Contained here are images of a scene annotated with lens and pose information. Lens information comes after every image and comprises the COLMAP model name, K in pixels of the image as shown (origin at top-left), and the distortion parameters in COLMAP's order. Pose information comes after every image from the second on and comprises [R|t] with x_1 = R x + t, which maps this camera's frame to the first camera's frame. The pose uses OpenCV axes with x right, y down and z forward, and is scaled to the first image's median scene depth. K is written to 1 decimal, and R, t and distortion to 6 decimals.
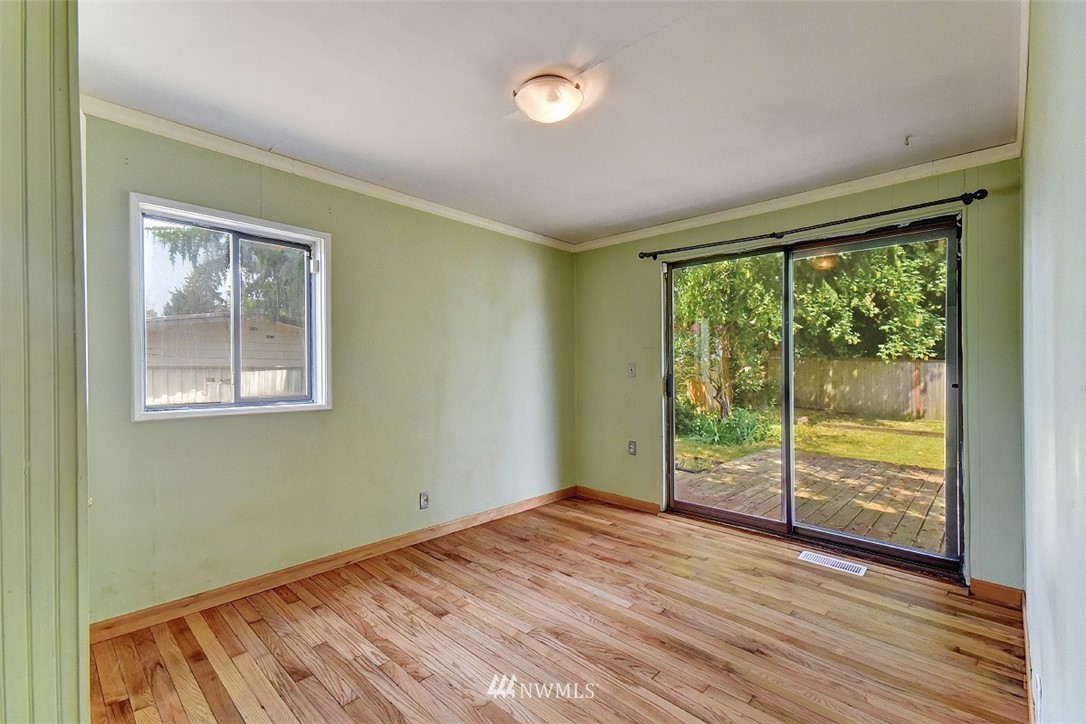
lens RADIAL K [[473.0, 0, 537.9], [0, 473.0, 363.7], [0, 0, 1]] dist [0.002068, 0.000065]
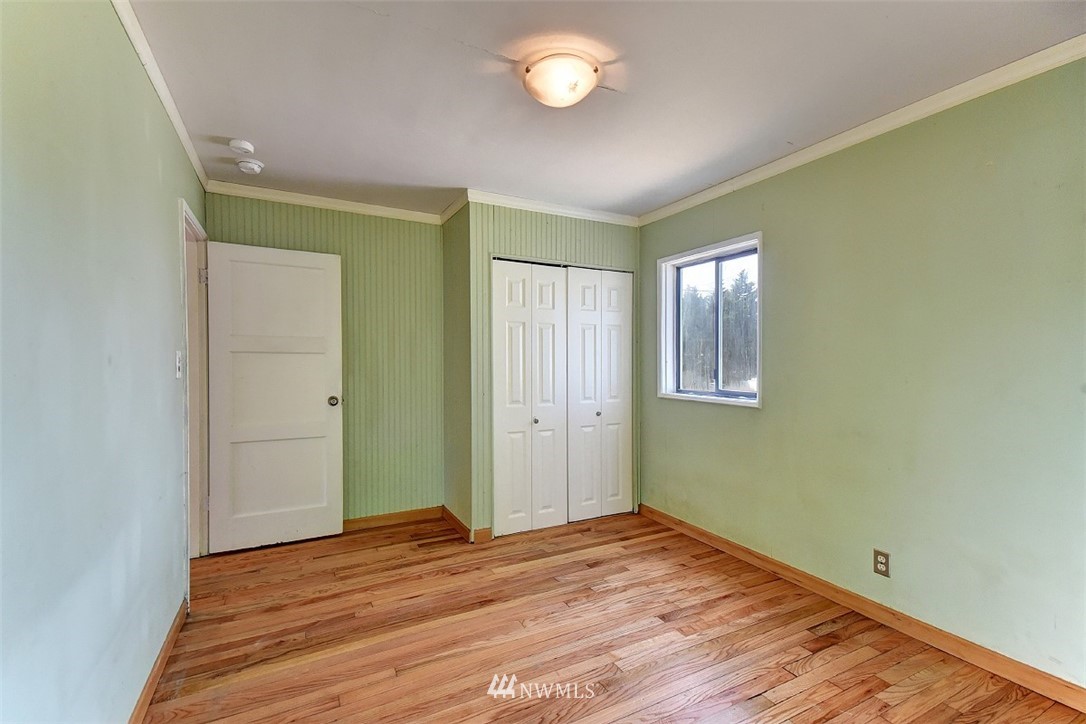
lens RADIAL K [[473.0, 0, 537.9], [0, 473.0, 363.7], [0, 0, 1]] dist [0.002068, 0.000065]
pose [[-0.328305, 0.007775, -0.944540, 0.743784], [0.000328, 0.999967, 0.008117, -0.007020], [0.944572, 0.002355, -0.328296, 0.988825]]
